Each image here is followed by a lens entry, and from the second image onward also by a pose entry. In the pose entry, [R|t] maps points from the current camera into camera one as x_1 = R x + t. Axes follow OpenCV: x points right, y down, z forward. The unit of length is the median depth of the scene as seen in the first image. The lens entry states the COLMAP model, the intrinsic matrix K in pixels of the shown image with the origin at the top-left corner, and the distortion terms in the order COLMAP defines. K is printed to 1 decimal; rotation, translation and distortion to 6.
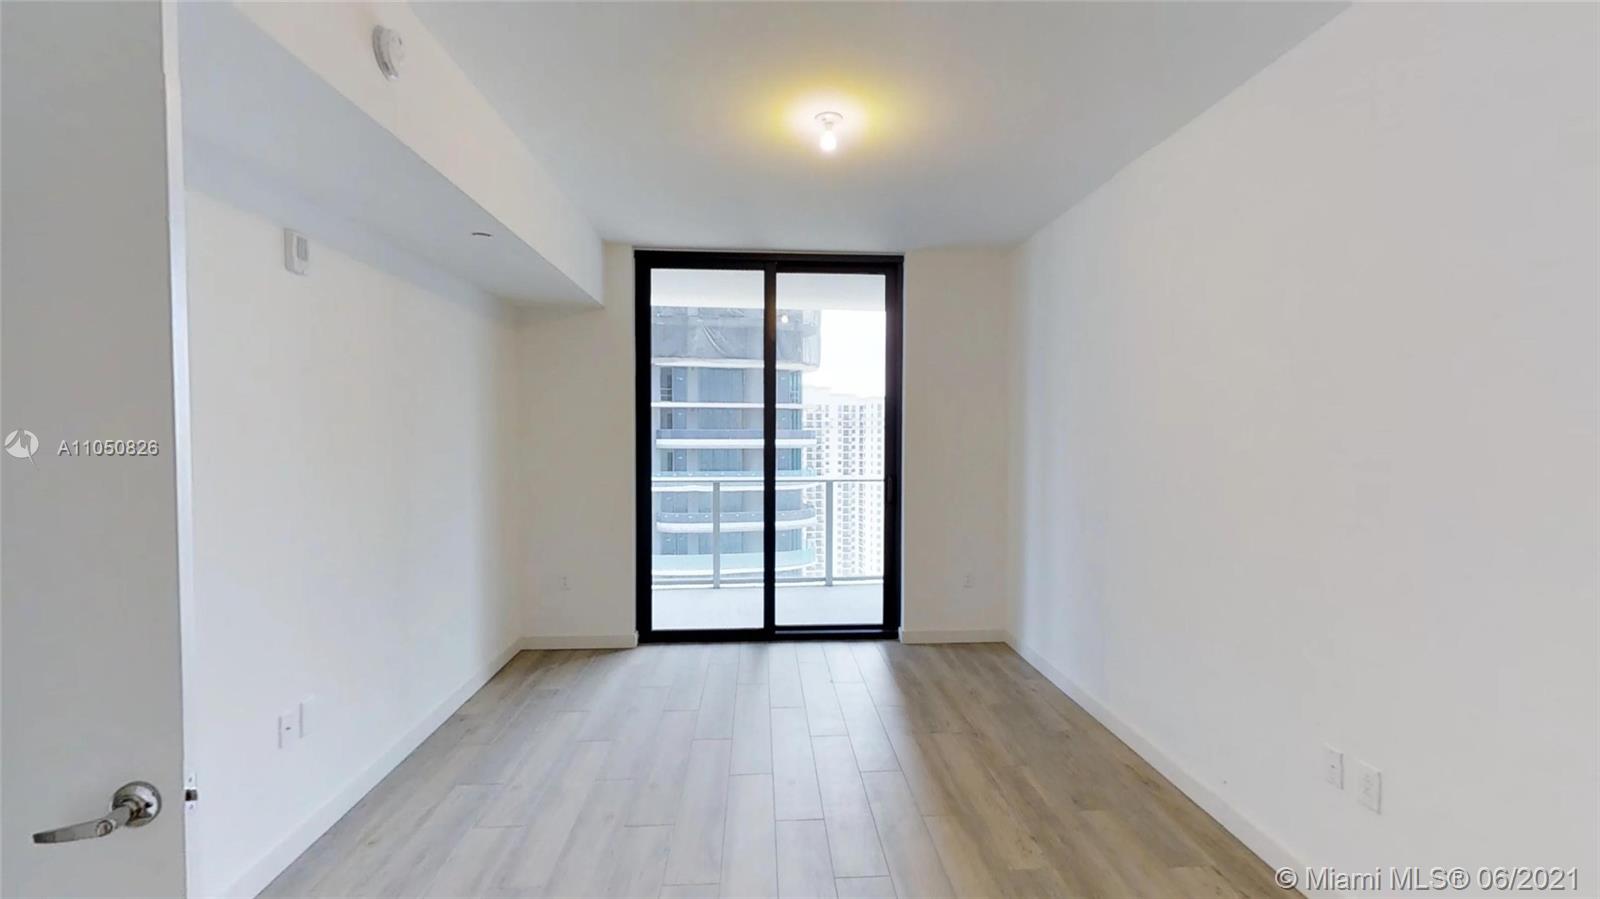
lens RADIAL K [[750.6, 0, 771.1], [0, 750.6, 429.3], [0, 0, 1]] dist [-0.019807, -0.001036]
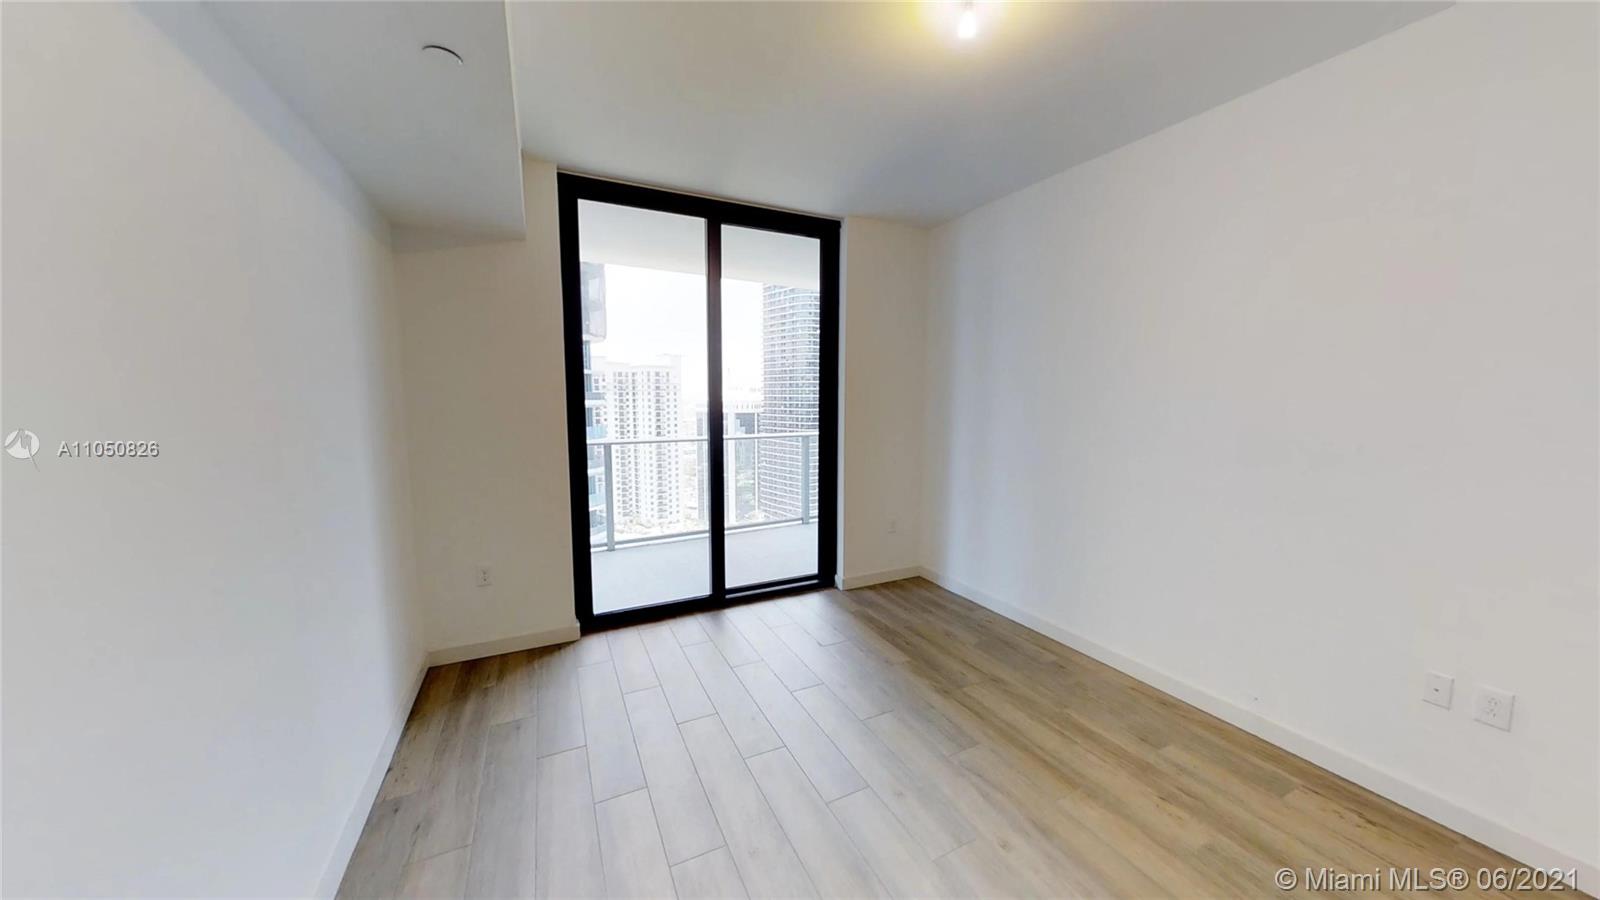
lens RADIAL K [[572.5, 0, 806.2], [0, 572.5, 440.2], [0, 0, 1]] dist [-0.005479, 0.000150]
pose [[0.906446, -0.034639, 0.420899, -0.208822], [-0.000951, 0.996461, 0.084055, 0.001562], [-0.422320, -0.076591, 0.903205, 0.289852]]
